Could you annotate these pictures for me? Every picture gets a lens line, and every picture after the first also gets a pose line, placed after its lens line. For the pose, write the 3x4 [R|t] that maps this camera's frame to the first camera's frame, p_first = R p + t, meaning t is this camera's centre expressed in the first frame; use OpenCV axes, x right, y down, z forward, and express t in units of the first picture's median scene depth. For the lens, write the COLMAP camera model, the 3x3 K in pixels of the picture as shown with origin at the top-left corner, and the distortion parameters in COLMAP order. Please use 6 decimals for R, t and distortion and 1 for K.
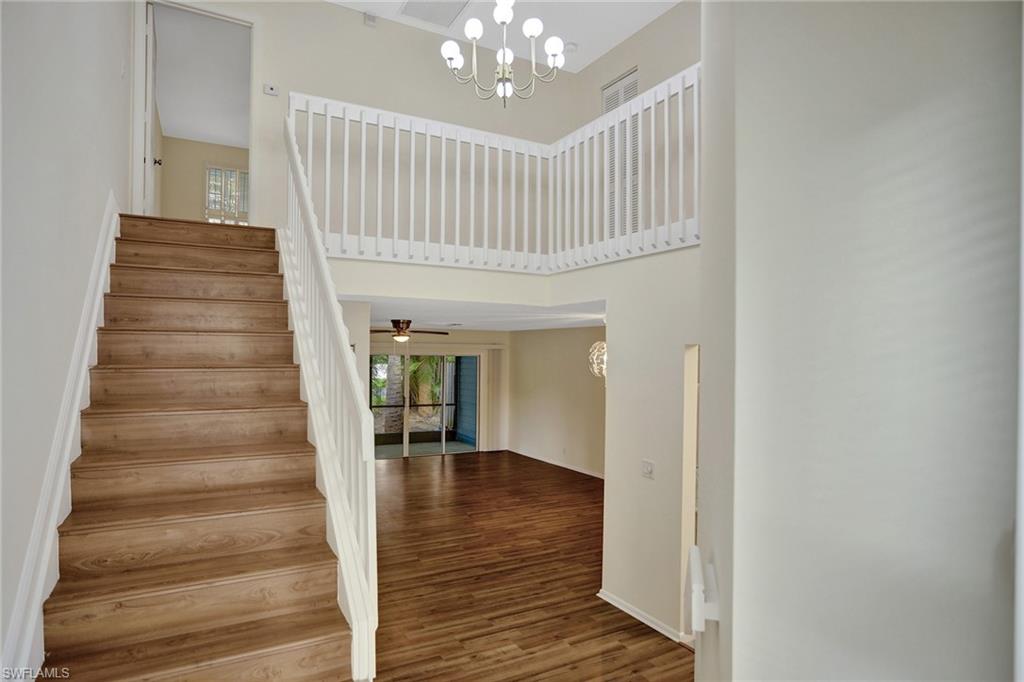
lens RADIAL K [[590.0, 0, 493.4], [0, 590.0, 344.5], [0, 0, 1]] dist [-0.001369, -0.000294]
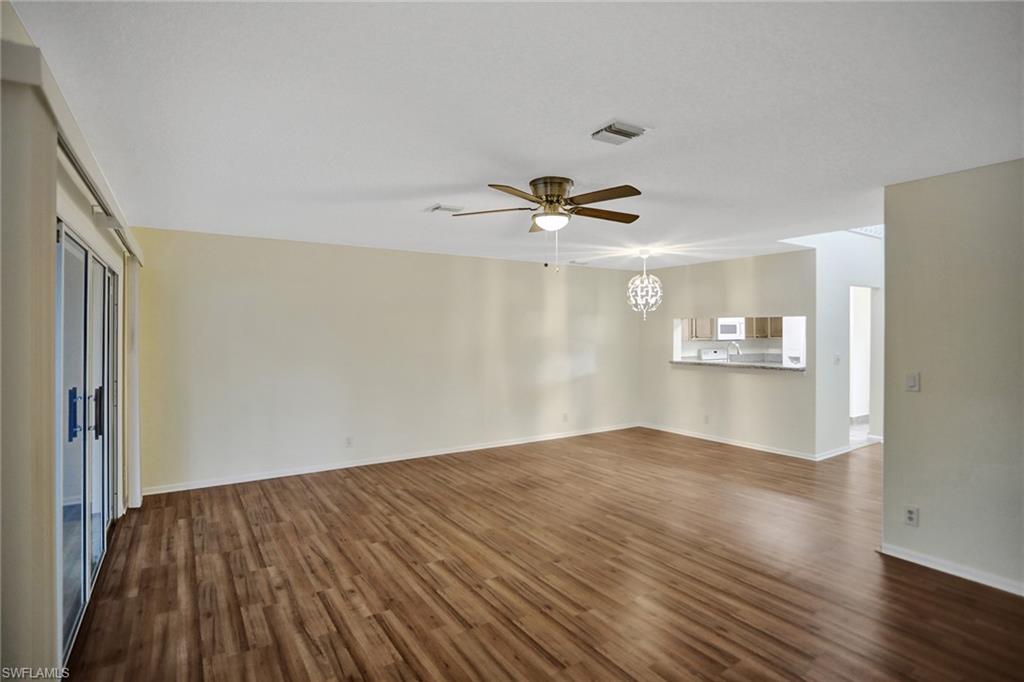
lens RADIAL K [[514.7, 0, 510.8], [0, 514.7, 338.2], [0, 0, 1]] dist [-0.067501, 0.030422]
pose [[-0.096133, -0.009466, 0.995324, -0.720342], [-0.010202, 0.999912, 0.008524, 0.098165], [-0.995316, -0.009335, -0.096221, 1.412513]]
